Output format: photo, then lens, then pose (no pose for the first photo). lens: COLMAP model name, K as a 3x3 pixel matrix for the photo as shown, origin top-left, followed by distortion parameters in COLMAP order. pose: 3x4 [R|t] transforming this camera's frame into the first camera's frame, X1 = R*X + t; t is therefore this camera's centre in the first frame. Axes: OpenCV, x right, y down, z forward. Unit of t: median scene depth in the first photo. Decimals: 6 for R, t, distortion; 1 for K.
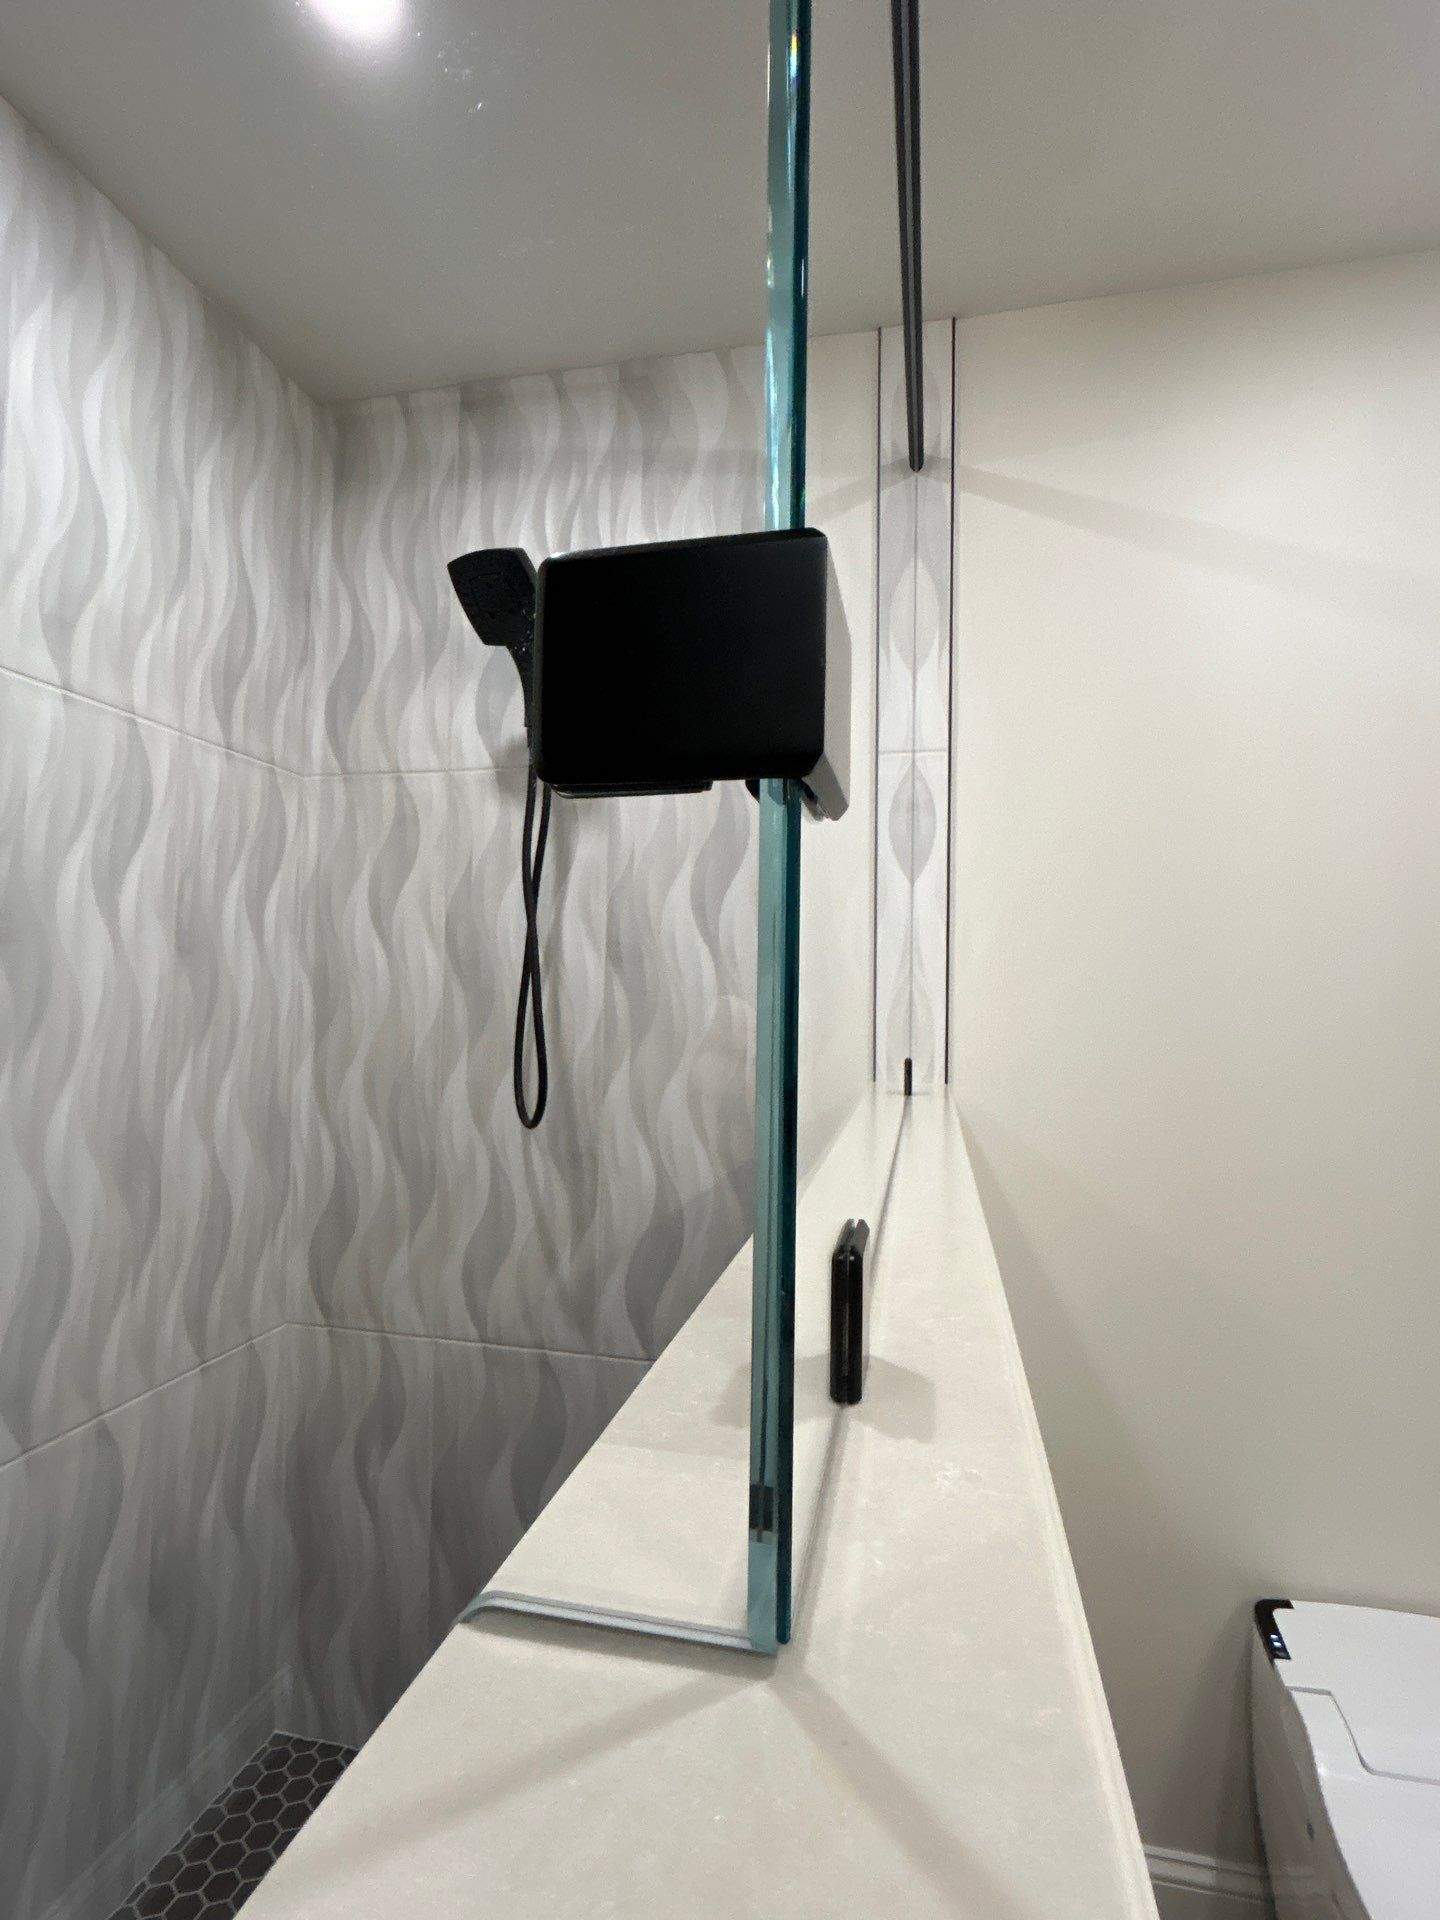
lens RADIAL K [[935.7, 0, 708.3], [0, 935.7, 956.9], [0, 0, 1]] dist [-0.005747, 0.004930]
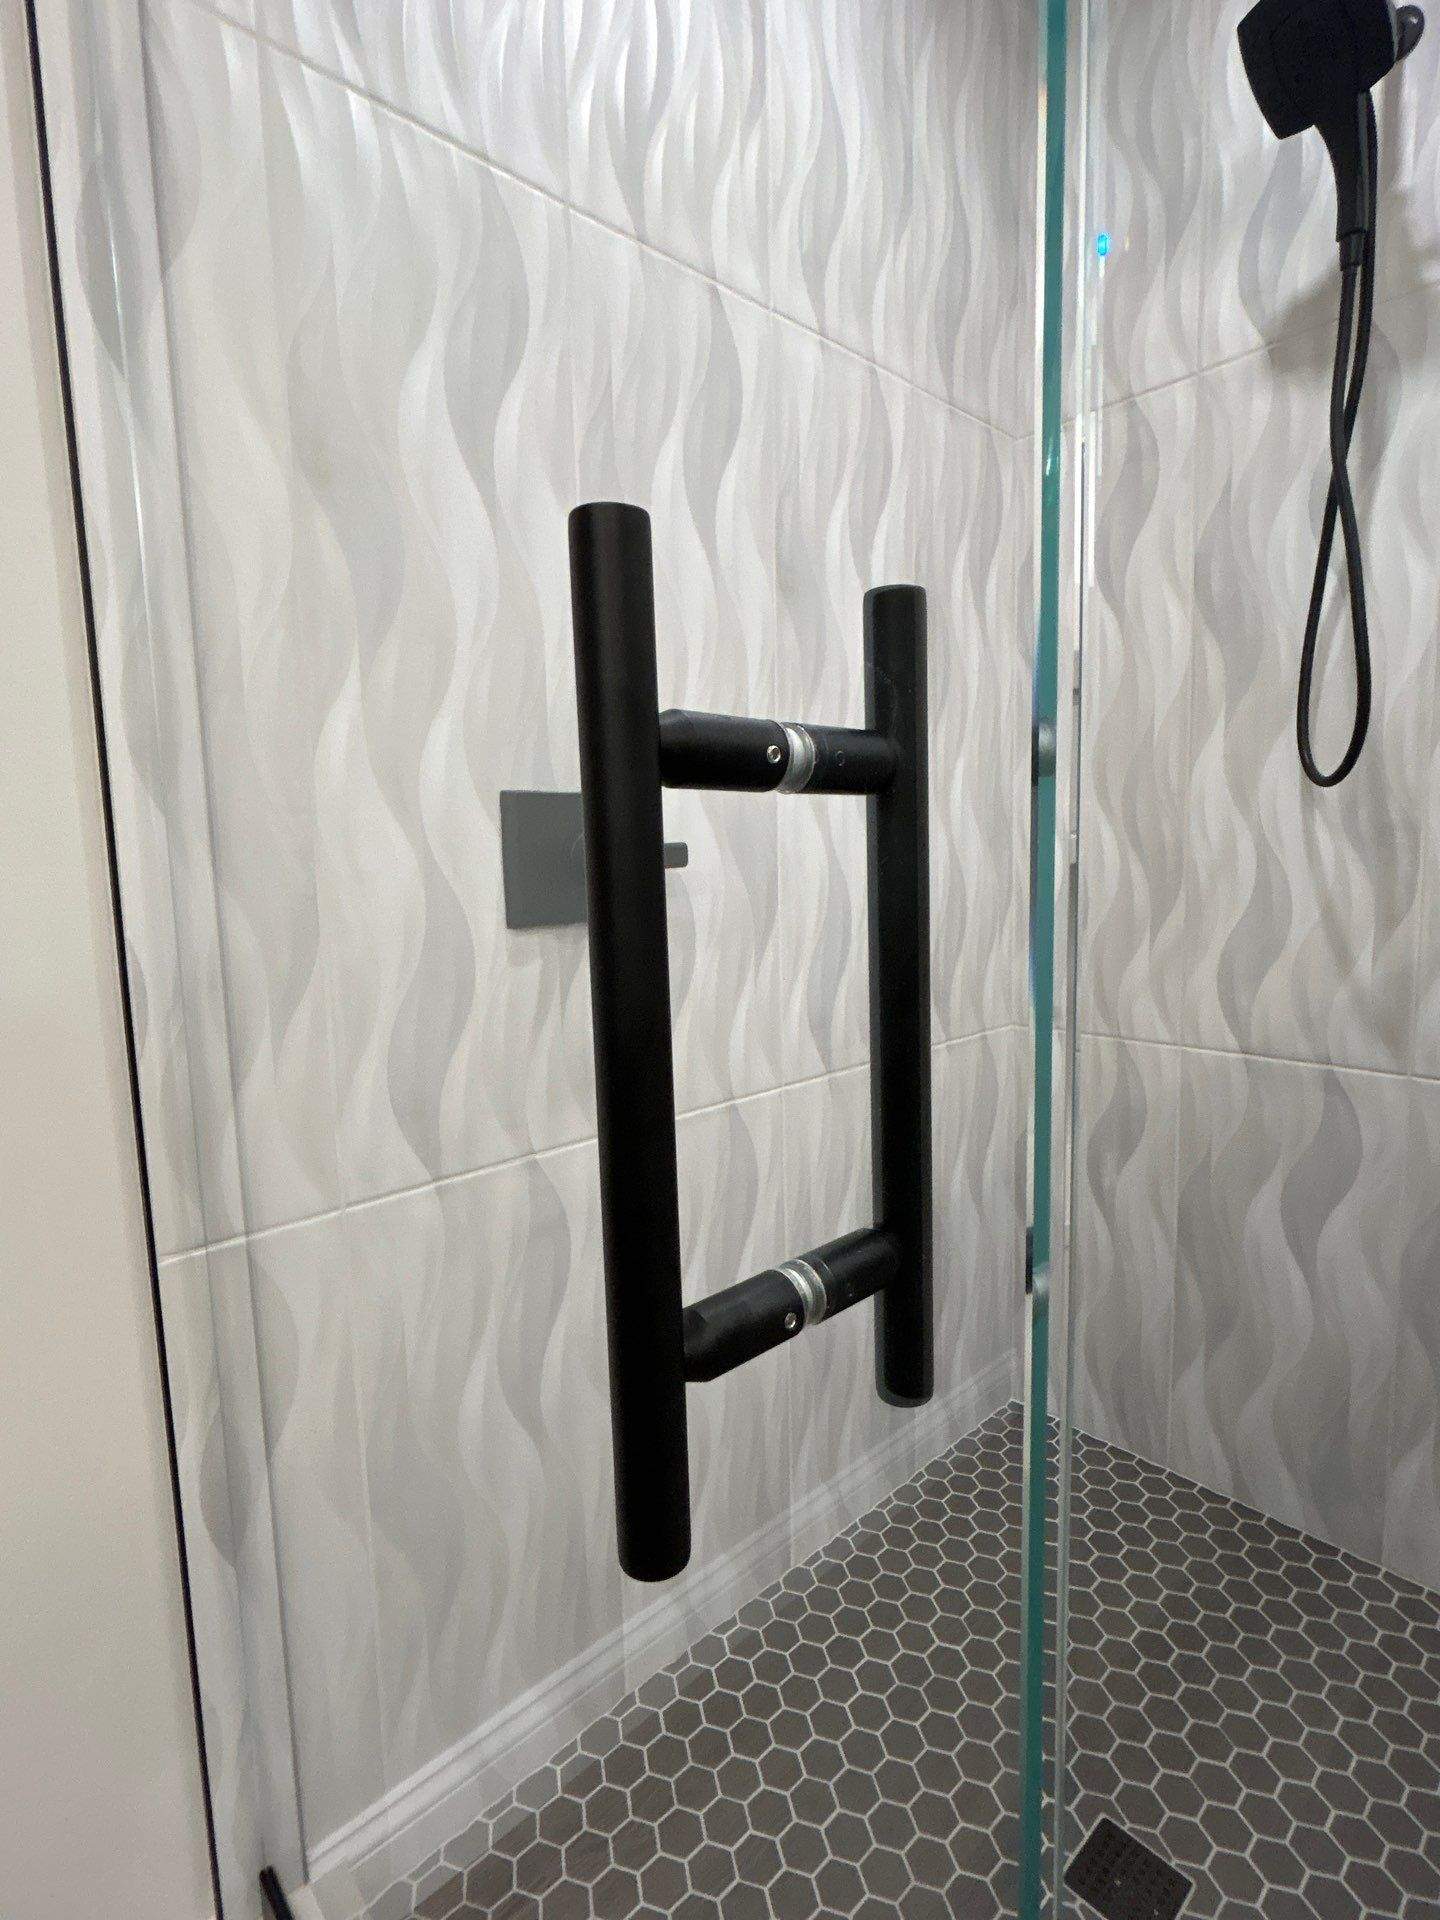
lens RADIAL K [[935.7, 0, 723.2], [0, 935.7, 958.6], [0, 0, 1]] dist [-0.005747, 0.004930]
pose [[0.827454, 0.024617, -0.560993, -0.155018], [0.063519, 0.988523, 0.137067, 0.171713], [0.557929, -0.149051, 0.816394, 0.025998]]
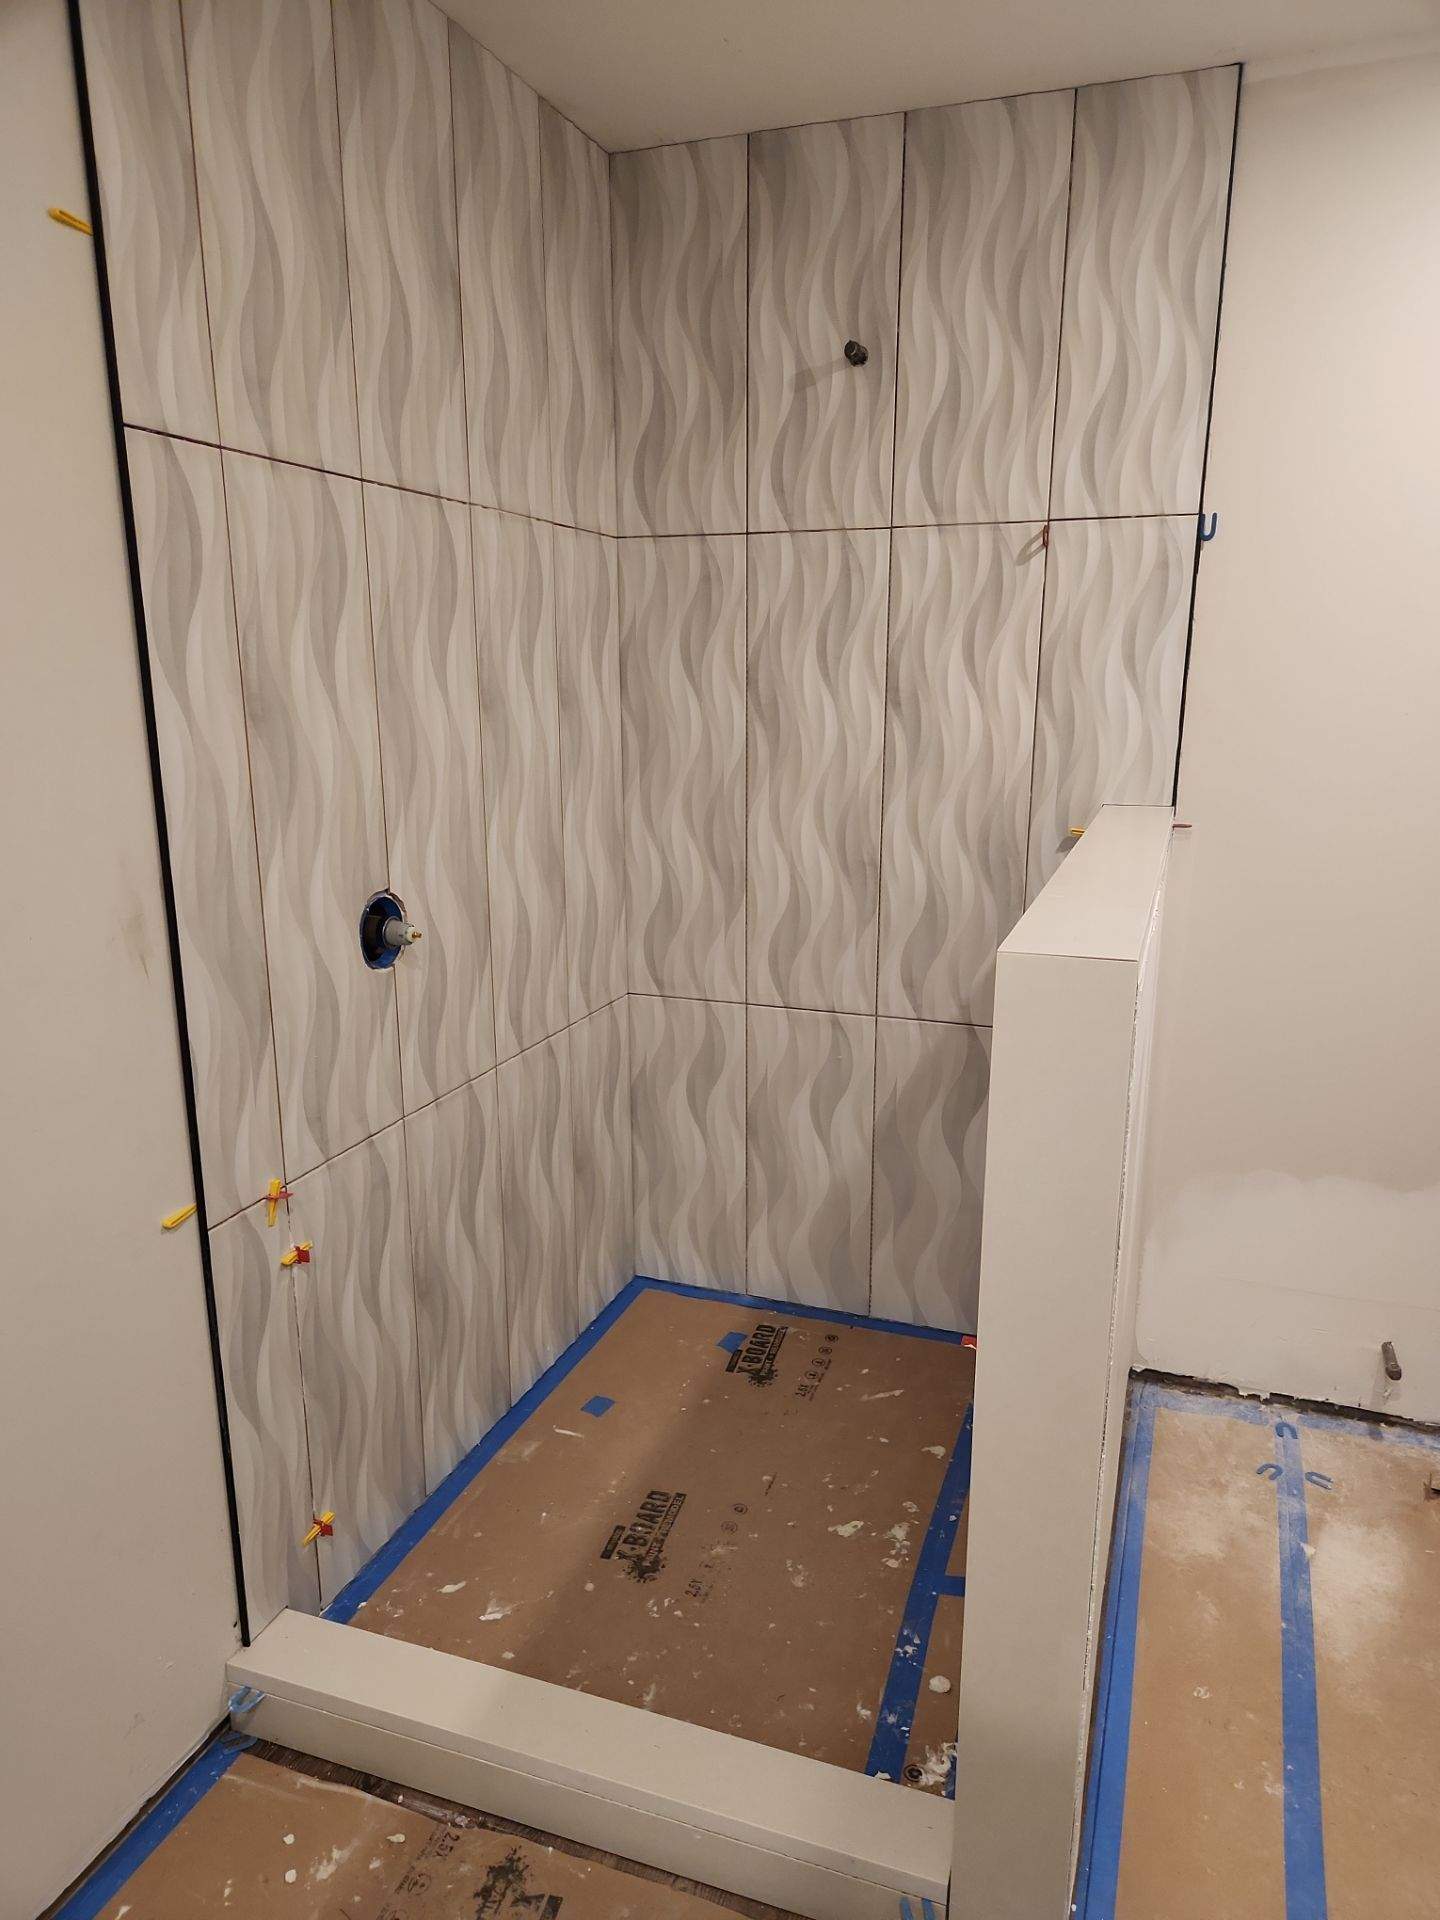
lens RADIAL K [[1277.3, 0, 727.9], [0, 1277.3, 990.4], [0, 0, 1]] dist [0.089586, -0.083354]
pose [[0.992617, 0.012921, -0.120600, -0.106634], [0.021967, 0.958714, 0.283522, -0.113062], [0.119284, -0.284078, 0.951352, -0.681978]]
